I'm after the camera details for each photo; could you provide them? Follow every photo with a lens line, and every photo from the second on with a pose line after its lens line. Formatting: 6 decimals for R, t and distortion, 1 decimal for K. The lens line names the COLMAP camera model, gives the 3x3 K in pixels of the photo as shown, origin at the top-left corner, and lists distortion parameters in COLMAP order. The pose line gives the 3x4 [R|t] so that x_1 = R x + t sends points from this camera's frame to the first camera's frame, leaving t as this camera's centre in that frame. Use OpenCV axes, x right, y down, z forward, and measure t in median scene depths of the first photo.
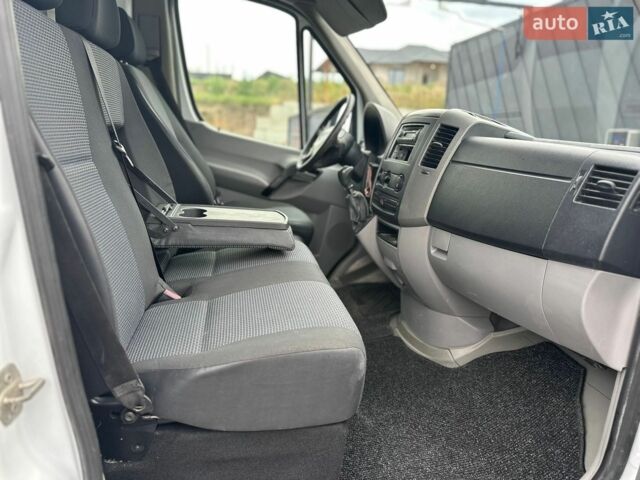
lens RADIAL K [[449.5, 0, 320.0], [0, 449.5, 240.0], [0, 0, 1]] dist [0.089845, -0.123981]
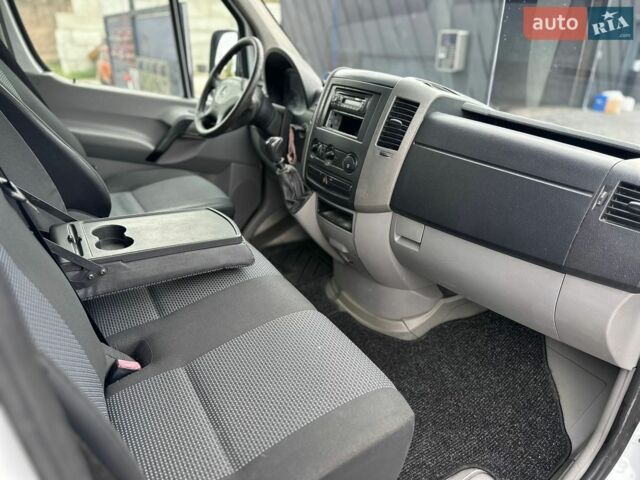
lens RADIAL K [[449.5, 0, 320.0], [0, 449.5, 240.0], [0, 0, 1]] dist [0.089845, -0.123981]
pose [[0.937891, -0.158282, 0.308718, -0.180302], [0.091713, 0.971320, 0.219379, -0.180871], [-0.334588, -0.177440, 0.925509, 0.170373]]
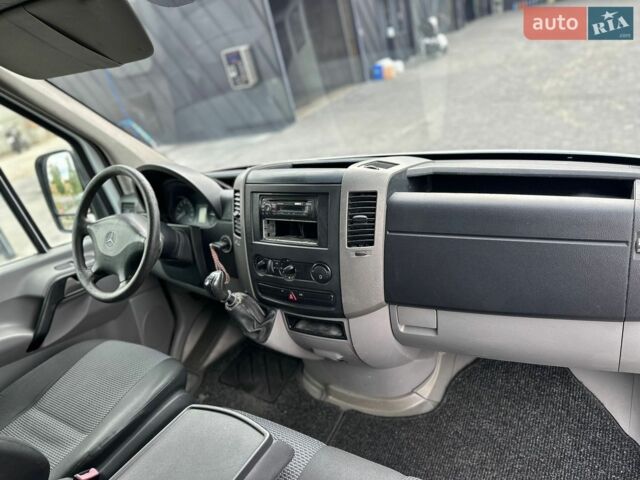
lens RADIAL K [[449.5, 0, 320.0], [0, 449.5, 240.0], [0, 0, 1]] dist [0.089845, -0.123981]
pose [[0.651907, -0.487984, 0.580422, -0.251793], [0.402557, 0.871372, 0.280461, -0.399112], [-0.642624, 0.050819, 0.764495, 0.406476]]
